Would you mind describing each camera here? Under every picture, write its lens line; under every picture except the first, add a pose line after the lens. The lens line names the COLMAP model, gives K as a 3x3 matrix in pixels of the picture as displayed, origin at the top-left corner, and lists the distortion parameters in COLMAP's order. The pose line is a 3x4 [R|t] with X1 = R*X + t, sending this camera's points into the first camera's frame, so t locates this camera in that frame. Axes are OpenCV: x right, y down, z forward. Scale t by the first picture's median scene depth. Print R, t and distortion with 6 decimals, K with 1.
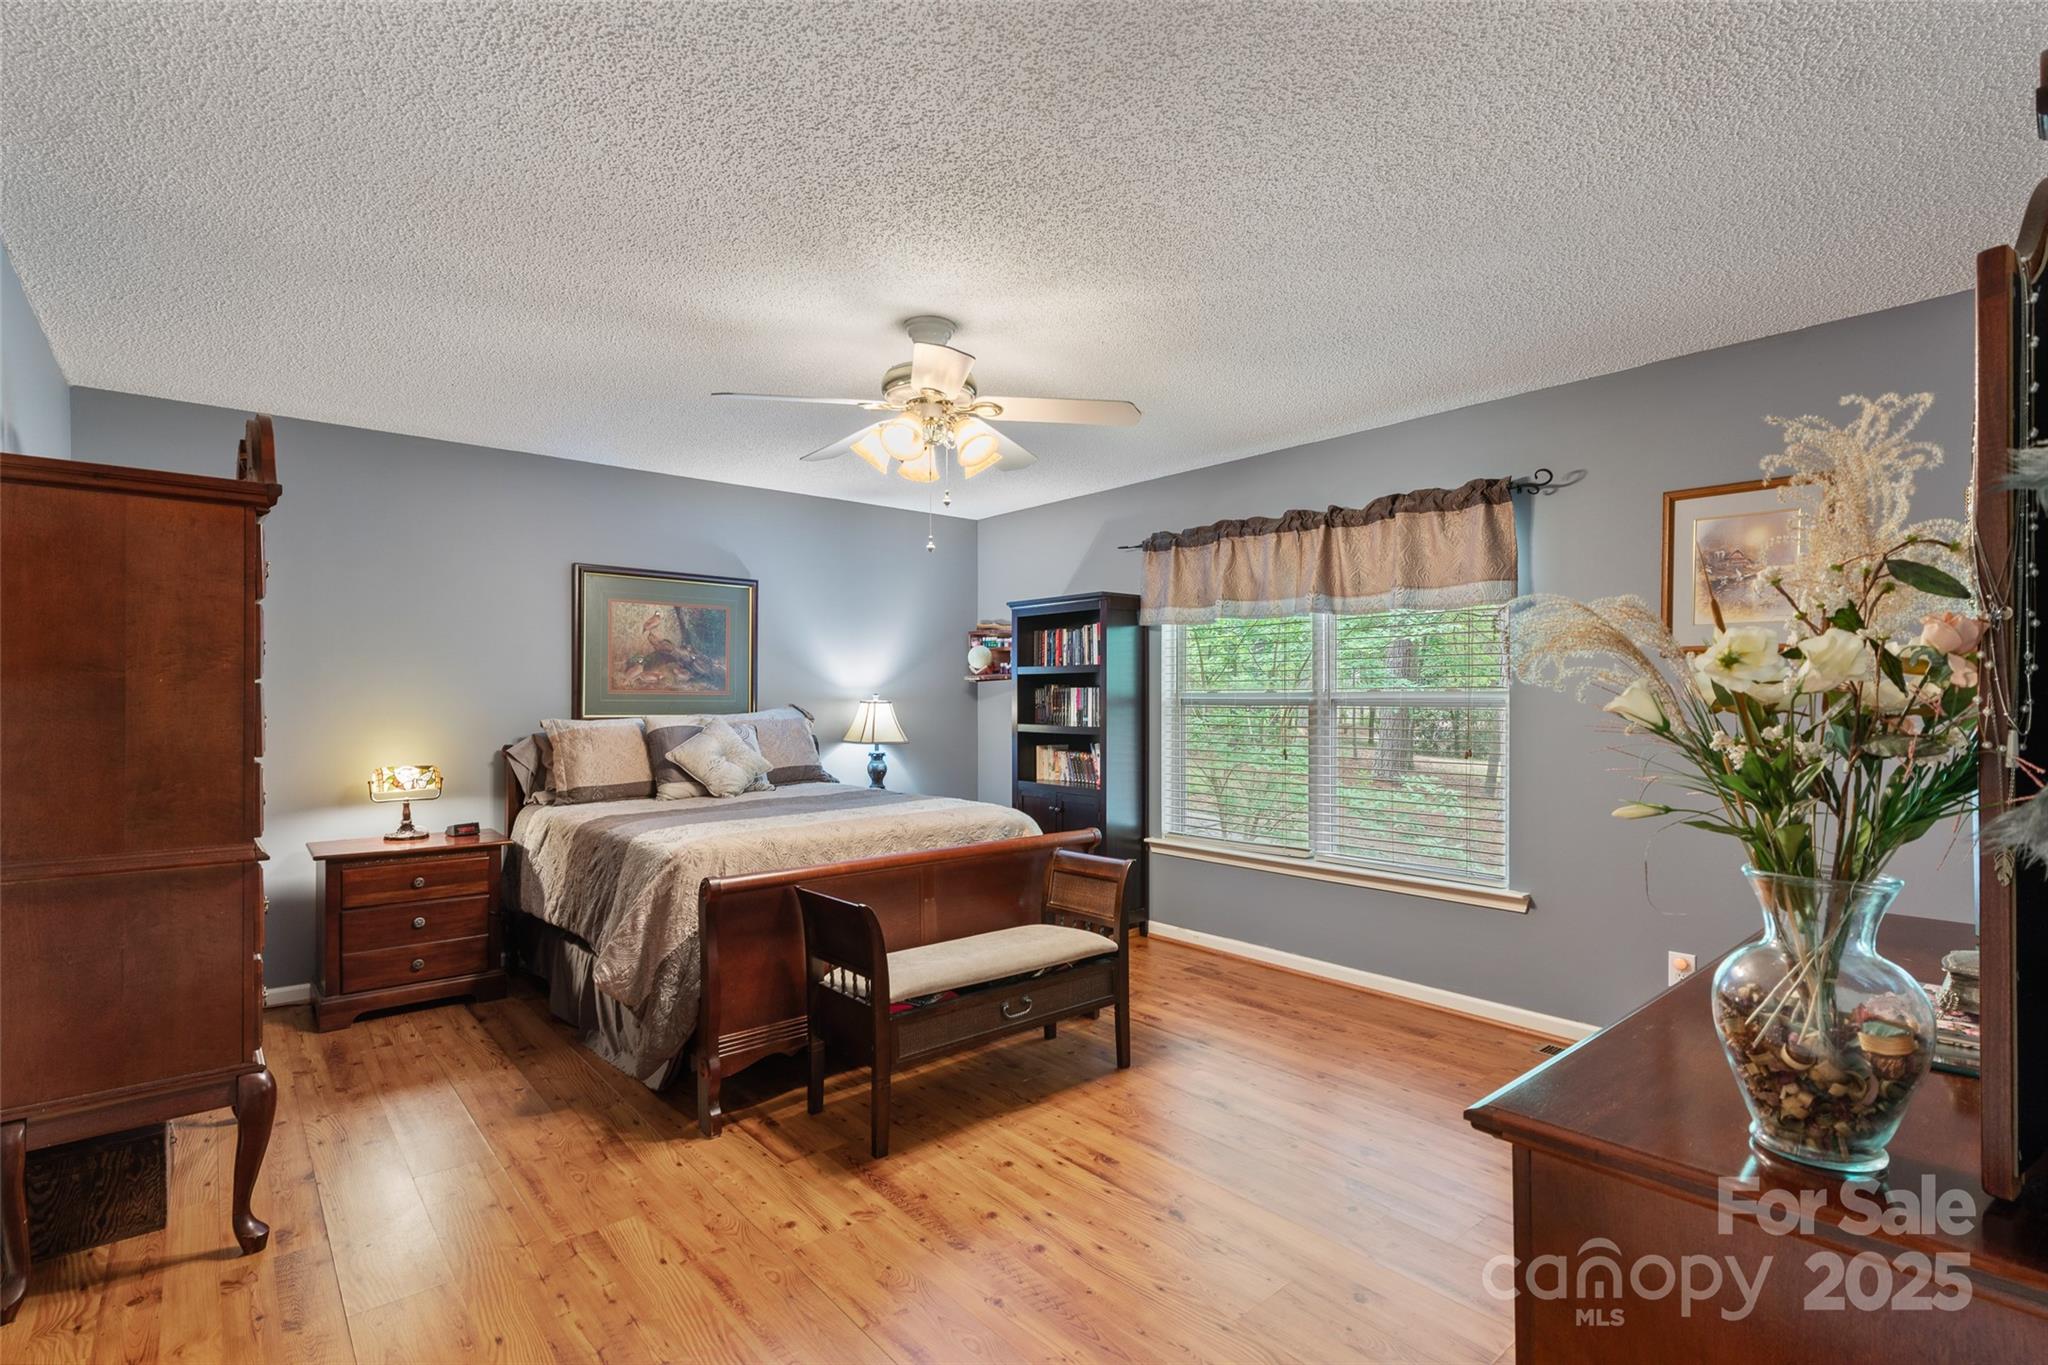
lens RADIAL K [[949.1, 0, 1017.9], [0, 949.1, 688.2], [0, 0, 1]] dist [0.001301, 0.000238]
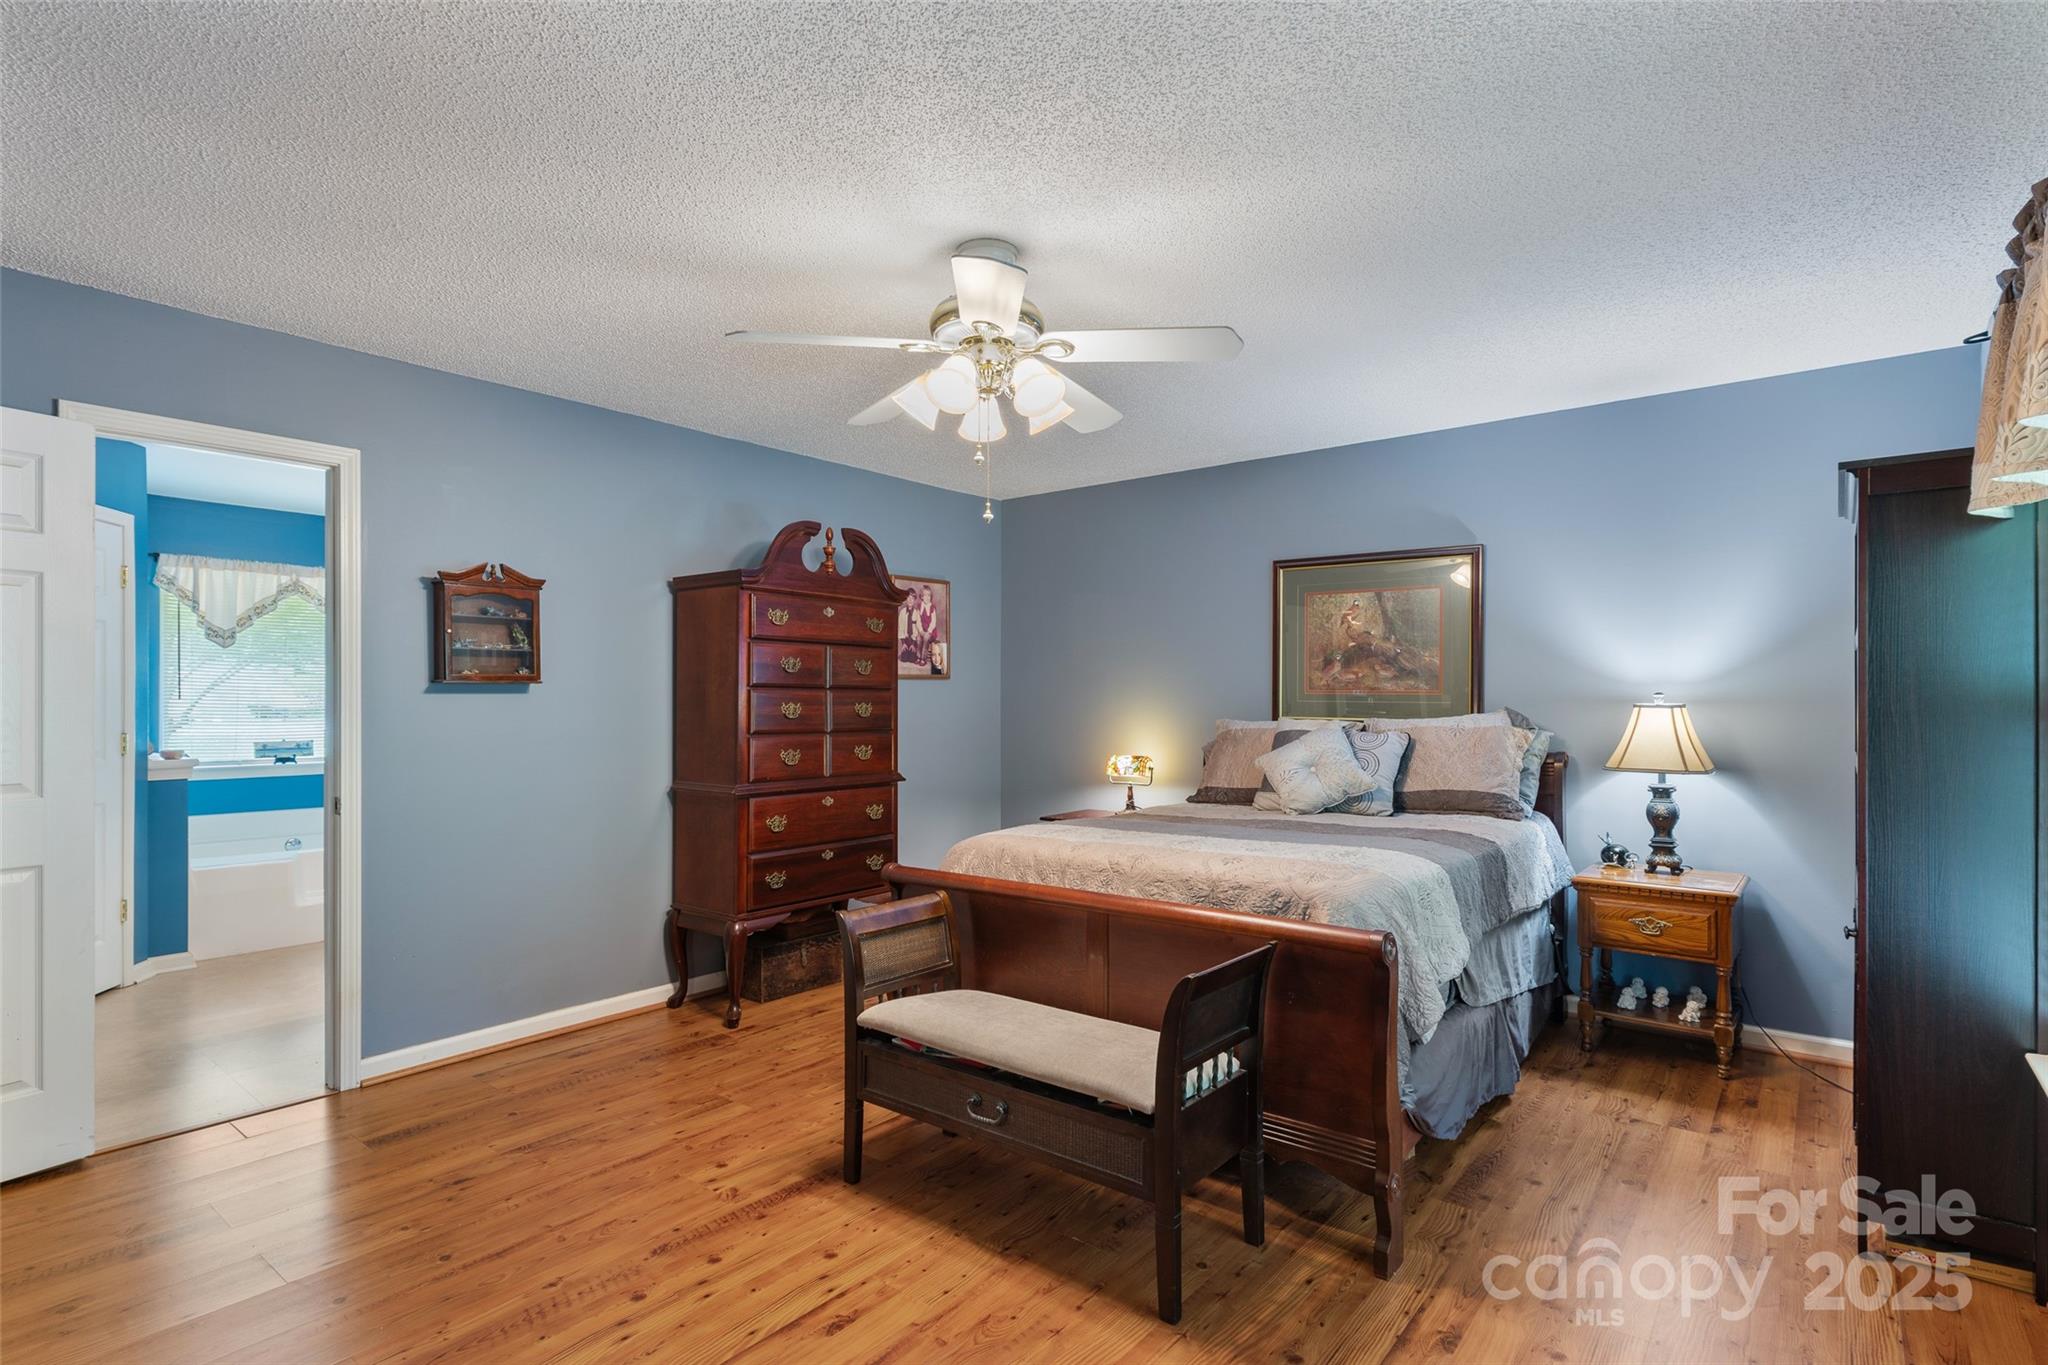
lens RADIAL K [[989.4, 0, 1024.0], [0, 989.4, 682.5], [0, 0, 1]] dist [0.001018, 0.000112]
pose [[0.216594, -0.014440, -0.976155, 0.589762], [0.008160, 0.999882, -0.012981, 0.006102], [0.976228, -0.005154, 0.216686, 0.653303]]
